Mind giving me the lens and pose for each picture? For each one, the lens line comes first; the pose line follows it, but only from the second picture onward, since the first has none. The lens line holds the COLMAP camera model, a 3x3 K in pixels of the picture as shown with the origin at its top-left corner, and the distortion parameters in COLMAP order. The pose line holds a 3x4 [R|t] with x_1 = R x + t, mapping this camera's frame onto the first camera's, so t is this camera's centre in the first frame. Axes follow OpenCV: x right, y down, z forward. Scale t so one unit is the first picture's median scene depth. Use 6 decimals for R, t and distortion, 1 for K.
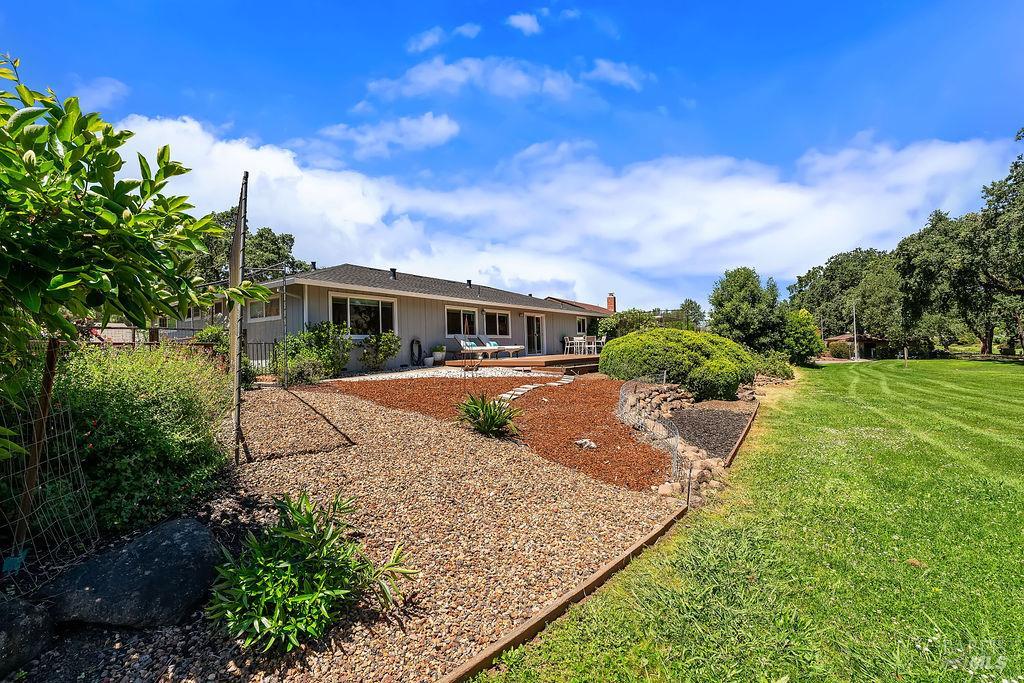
lens RADIAL K [[460.2, 0, 512.0], [0, 460.2, 341.5], [0, 0, 1]] dist [-0.008085, 0.006019]
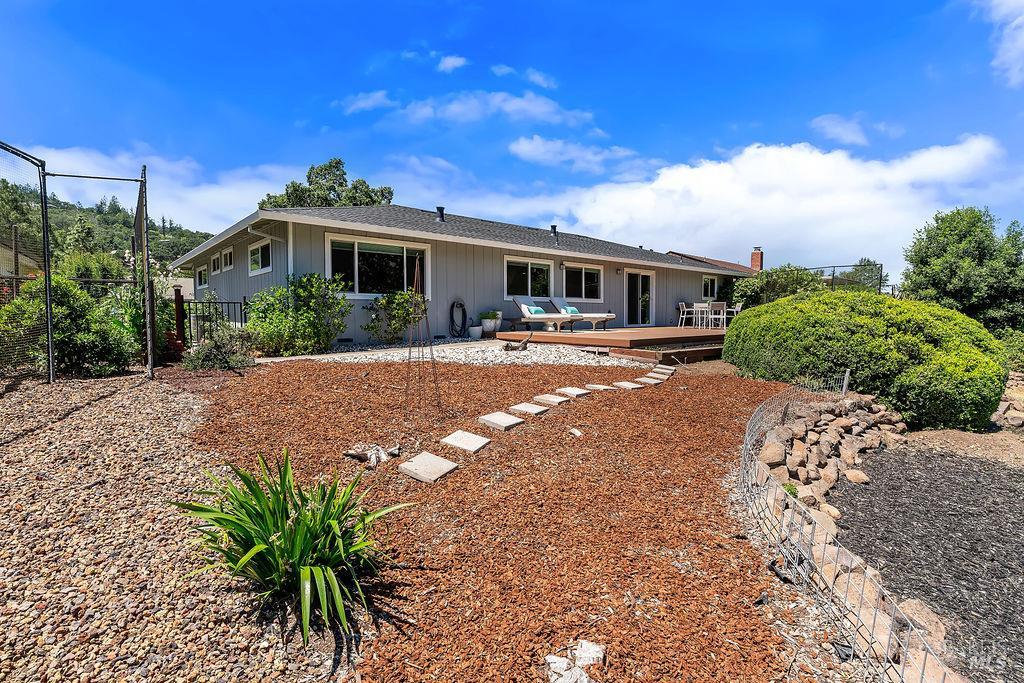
lens RADIAL K [[488.0, 0, 509.4], [0, 488.0, 344.4], [0, 0, 1]] dist [-0.003375, 0.000223]
pose [[0.967338, 0.042724, -0.249865, 0.062466], [-0.022559, 0.996293, 0.083017, -0.002730], [0.252485, -0.074669, 0.964715, 0.242061]]
